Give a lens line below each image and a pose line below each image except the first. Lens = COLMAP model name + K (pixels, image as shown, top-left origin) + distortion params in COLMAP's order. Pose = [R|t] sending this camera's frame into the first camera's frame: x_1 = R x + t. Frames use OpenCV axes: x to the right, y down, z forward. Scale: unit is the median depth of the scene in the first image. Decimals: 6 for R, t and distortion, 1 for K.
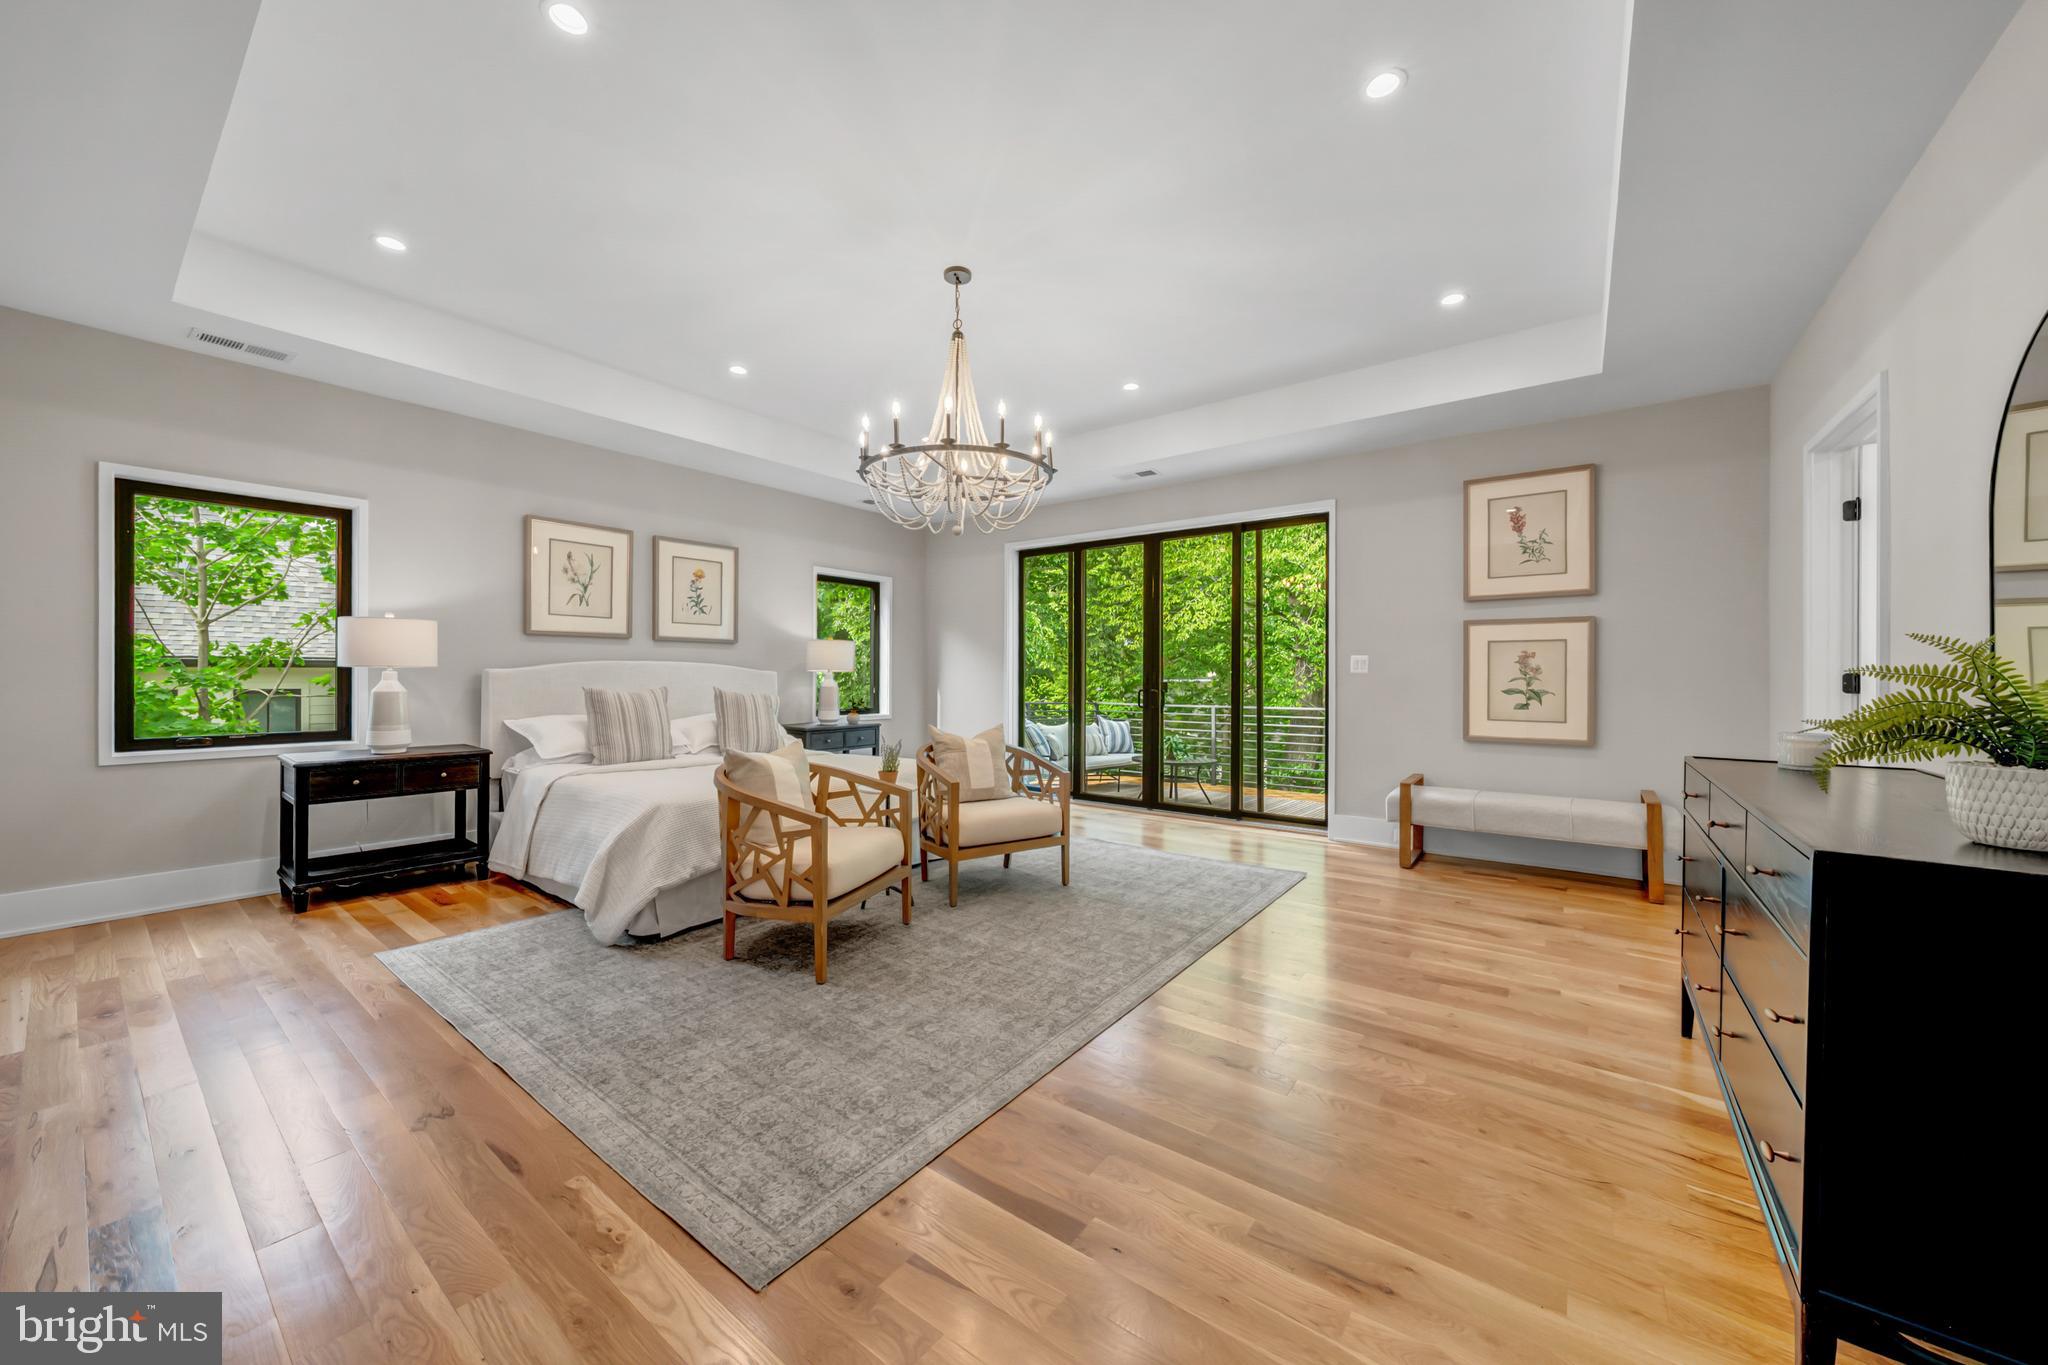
lens RADIAL K [[733.1, 0, 1021.7], [0, 733.1, 677.9], [0, 0, 1]] dist [-0.000086, 0.000151]
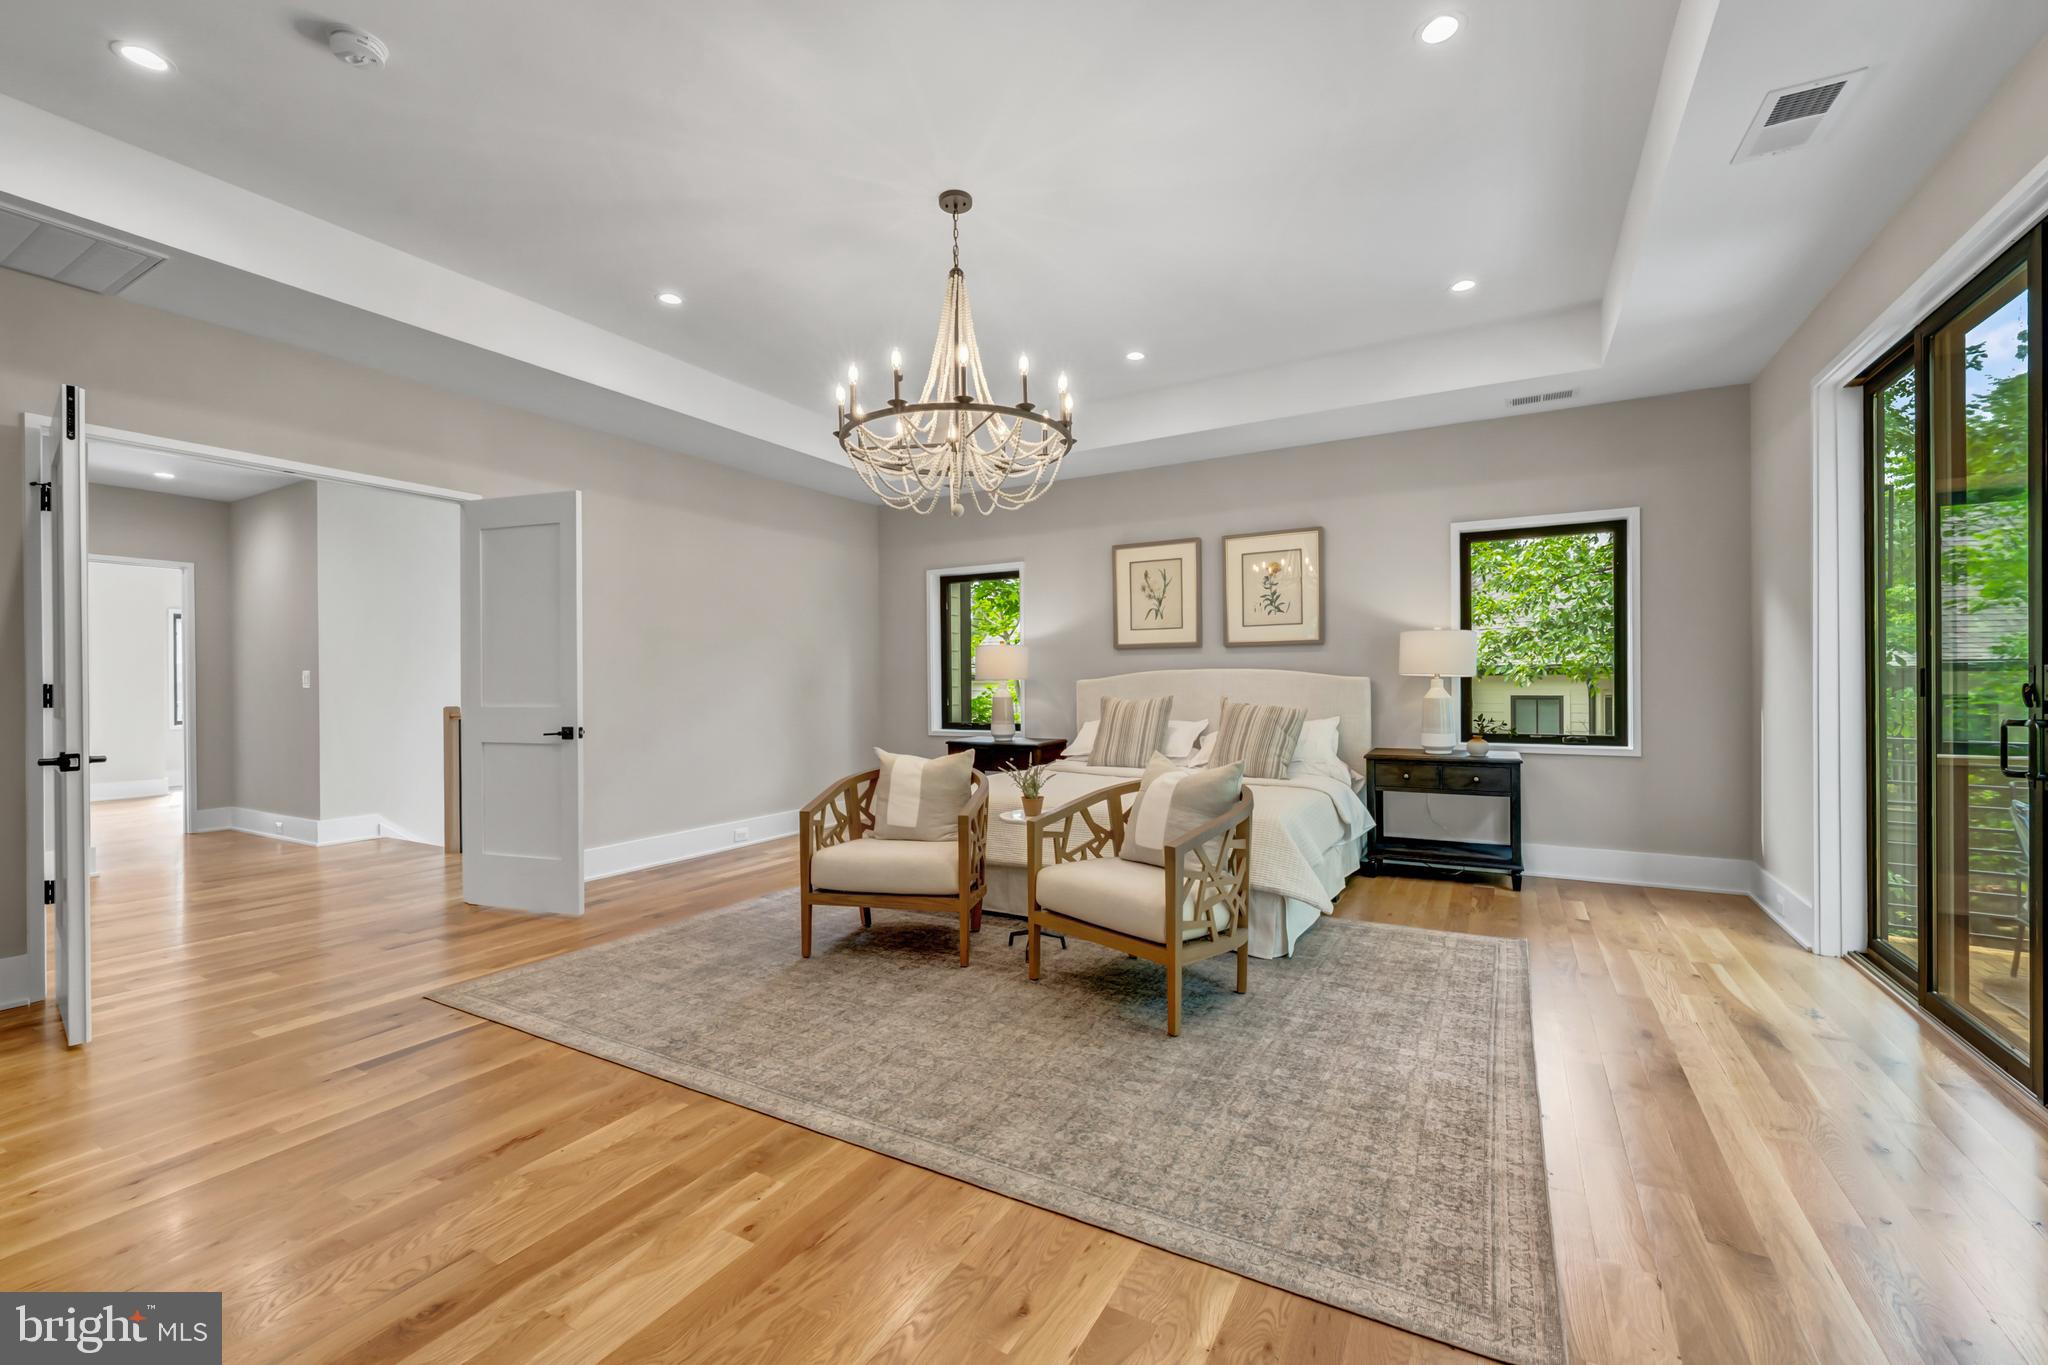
lens RADIAL K [[844.3, 0, 1031.2], [0, 844.3, 689.9], [0, 0, 1]] dist [-0.003659, -0.000459]
pose [[0.130854, 0.003932, -0.991394, 0.833490], [0.004040, 0.999982, 0.004499, -0.001768], [0.991393, -0.004594, 0.130836, 0.917619]]
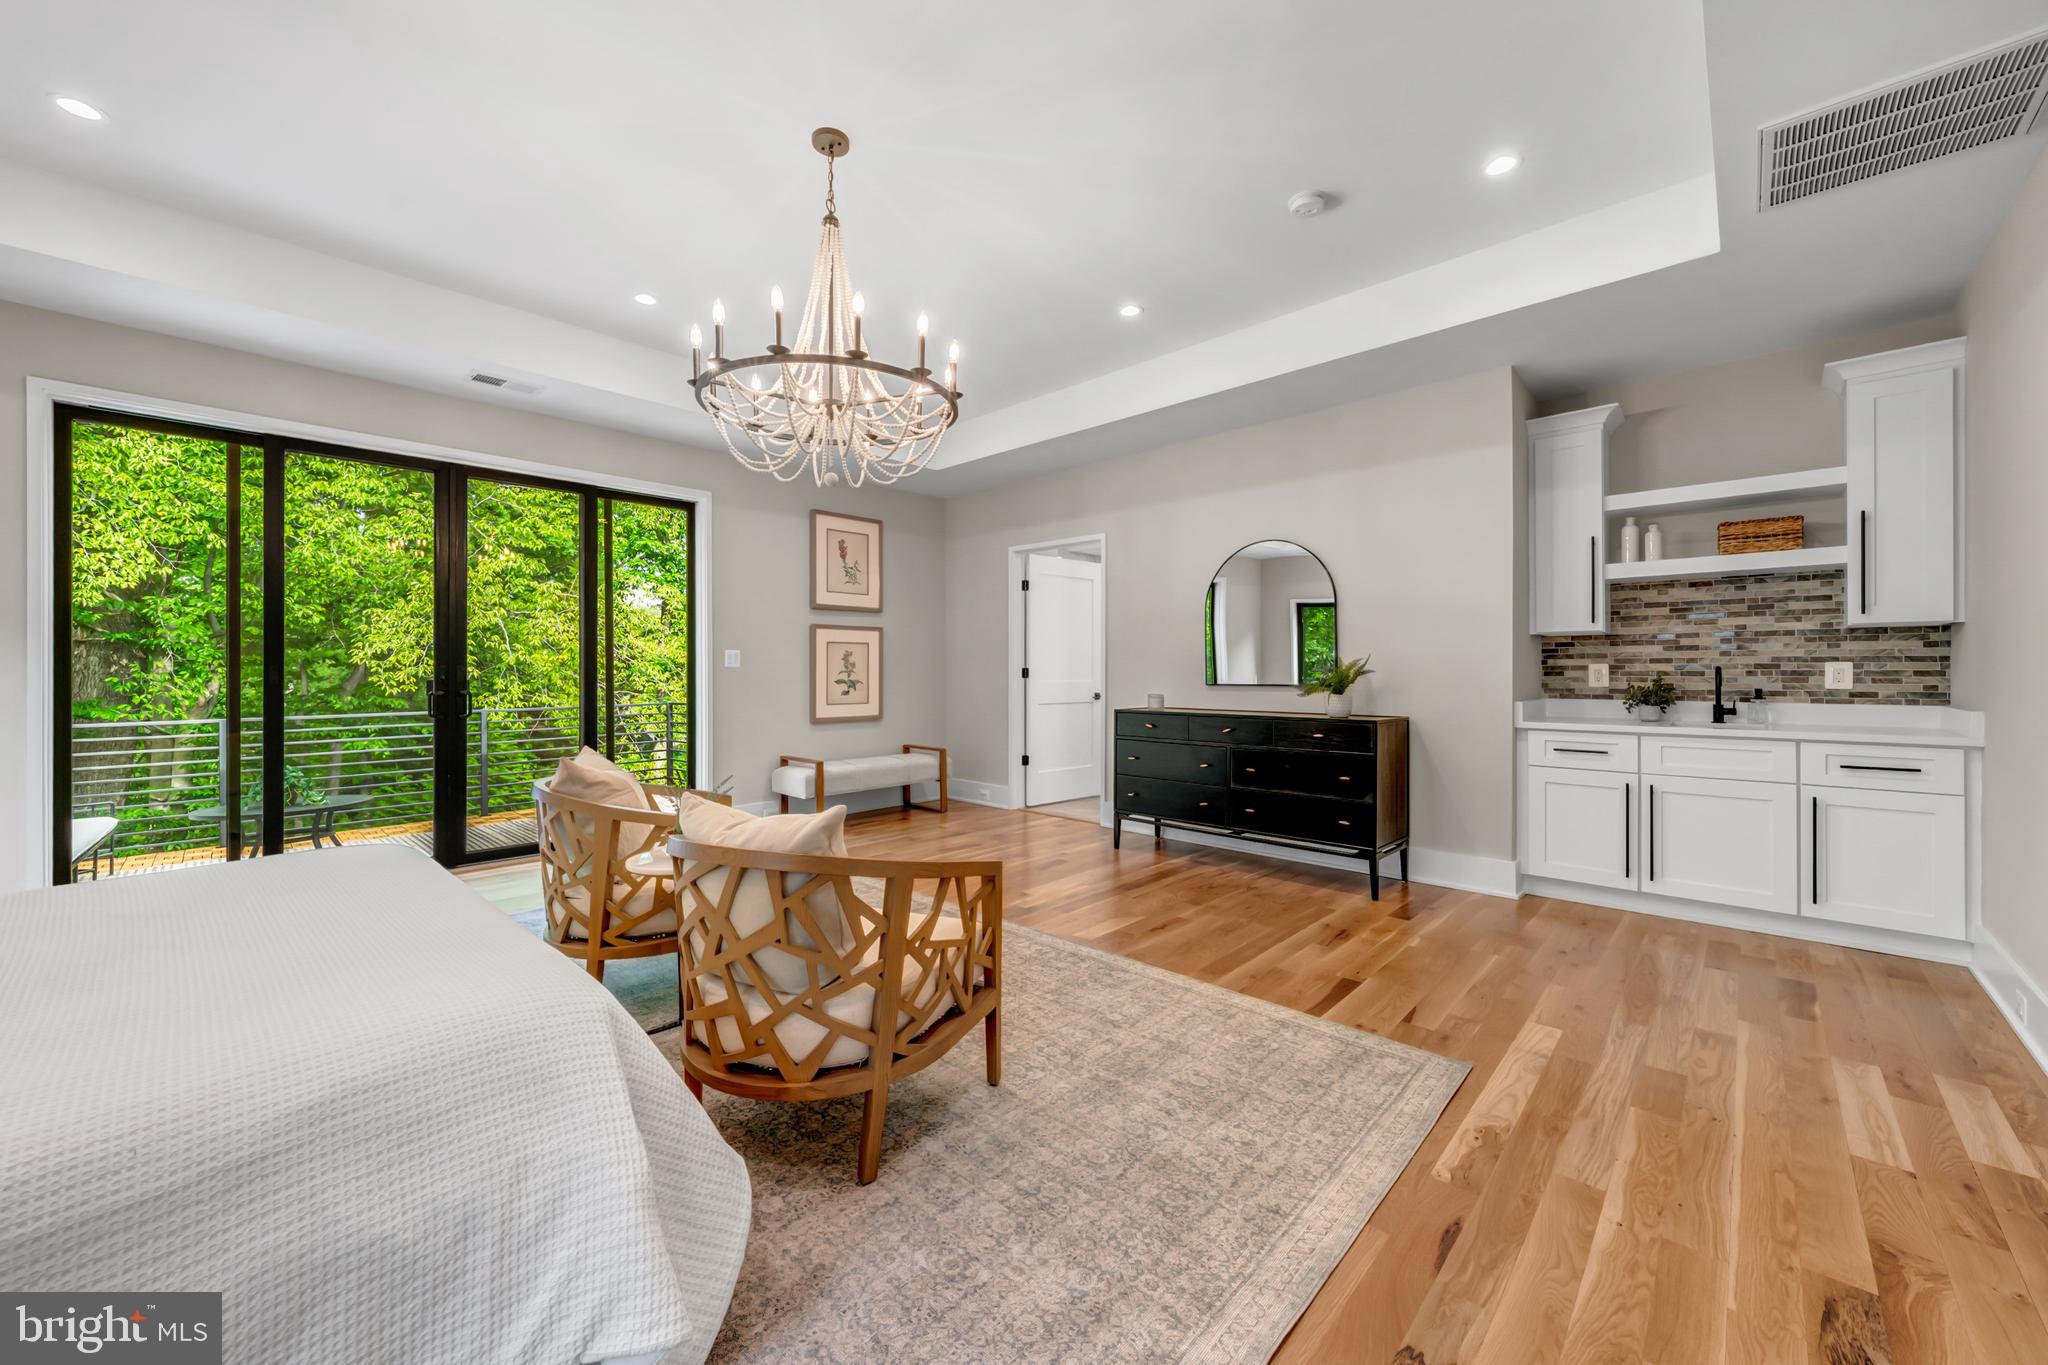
lens RADIAL K [[763.0, 0, 1019.6], [0, 763.0, 665.4], [0, 0, 1]] dist [0.001585, 0.000073]
pose [[0.116650, 0.002620, 0.993170, -0.813242], [0.006432, 0.999974, -0.003393, -0.004519], [-0.993152, 0.006784, 0.116630, 0.686846]]
